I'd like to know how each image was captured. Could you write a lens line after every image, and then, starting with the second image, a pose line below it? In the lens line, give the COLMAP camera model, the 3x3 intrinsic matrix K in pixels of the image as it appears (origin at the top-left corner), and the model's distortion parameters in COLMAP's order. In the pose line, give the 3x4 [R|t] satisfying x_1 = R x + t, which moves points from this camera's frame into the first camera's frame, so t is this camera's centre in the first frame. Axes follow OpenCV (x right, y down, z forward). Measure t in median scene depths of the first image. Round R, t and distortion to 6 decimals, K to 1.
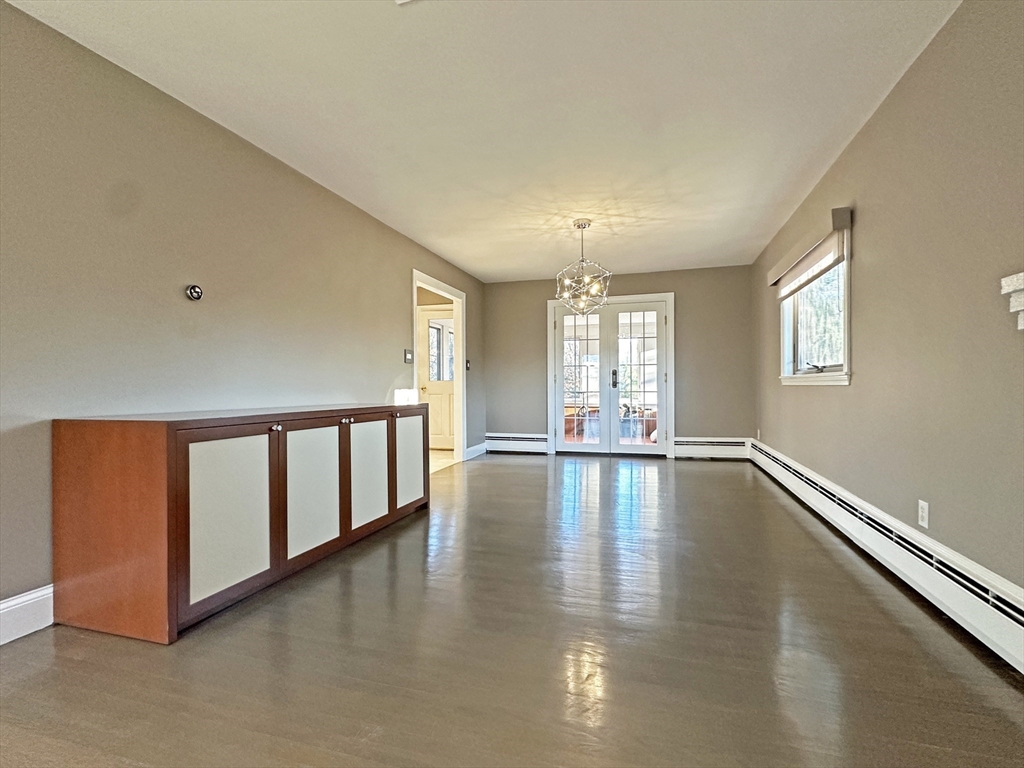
lens RADIAL K [[492.0, 0, 510.3], [0, 492.0, 387.1], [0, 0, 1]] dist [0.000349, 0.000393]
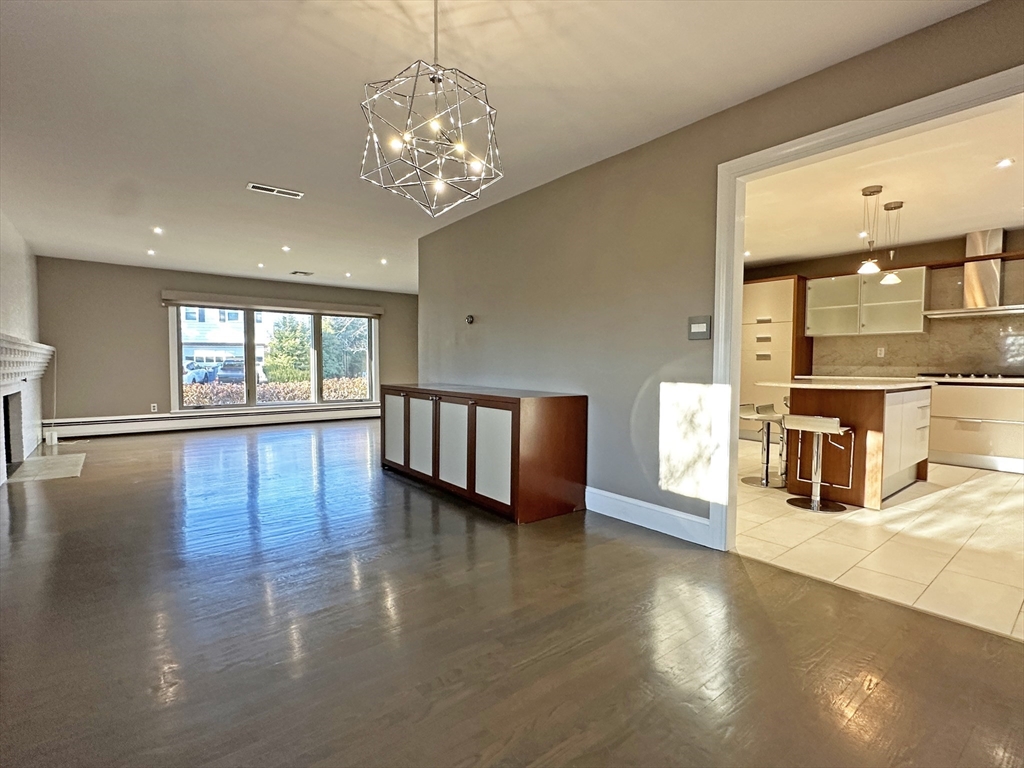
lens RADIAL K [[492.0, 0, 510.6], [0, 492.0, 385.9], [0, 0, 1]] dist [0.000349, 0.000393]
pose [[-0.572487, 0.042620, -0.818805, 0.315310], [-0.001725, 0.998583, 0.053184, -0.019236], [0.819912, 0.031860, -0.571602, 0.905221]]
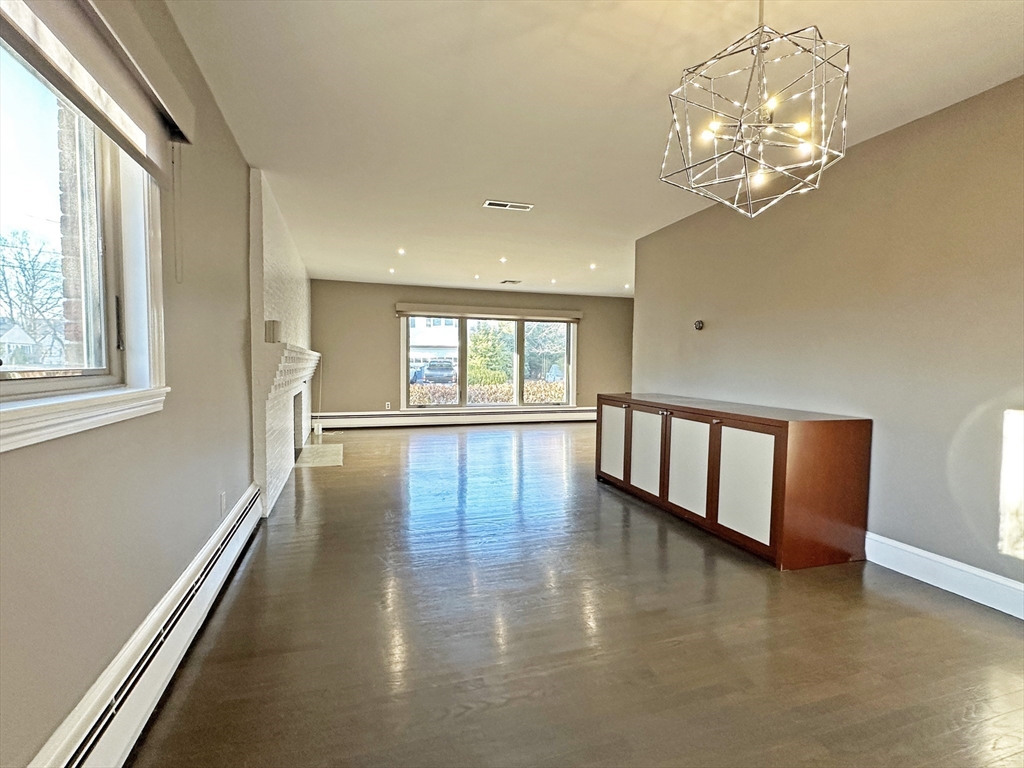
lens RADIAL K [[492.0, 0, 513.8], [0, 492.0, 384.4], [0, 0, 1]] dist [0.000349, 0.000393]
pose [[-0.818386, 0.025106, -0.574120, 0.334085], [-0.005203, 0.998681, 0.051088, -0.032227], [0.574645, 0.044797, -0.817176, 0.835324]]
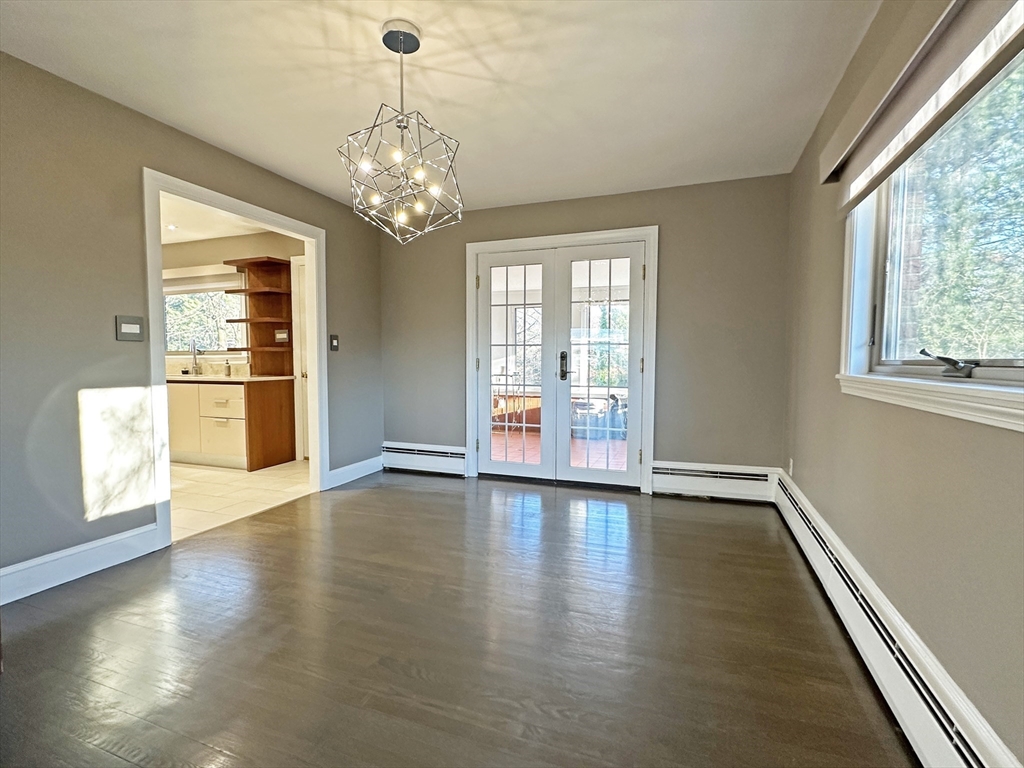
lens RADIAL K [[492.0, 0, 511.2], [0, 492.0, 388.4], [0, 0, 1]] dist [0.000349, 0.000393]
pose [[0.997630, 0.013100, -0.067546, 0.198954], [-0.009364, 0.998424, 0.055328, -0.023716], [0.068165, -0.054564, 0.996181, 0.377611]]
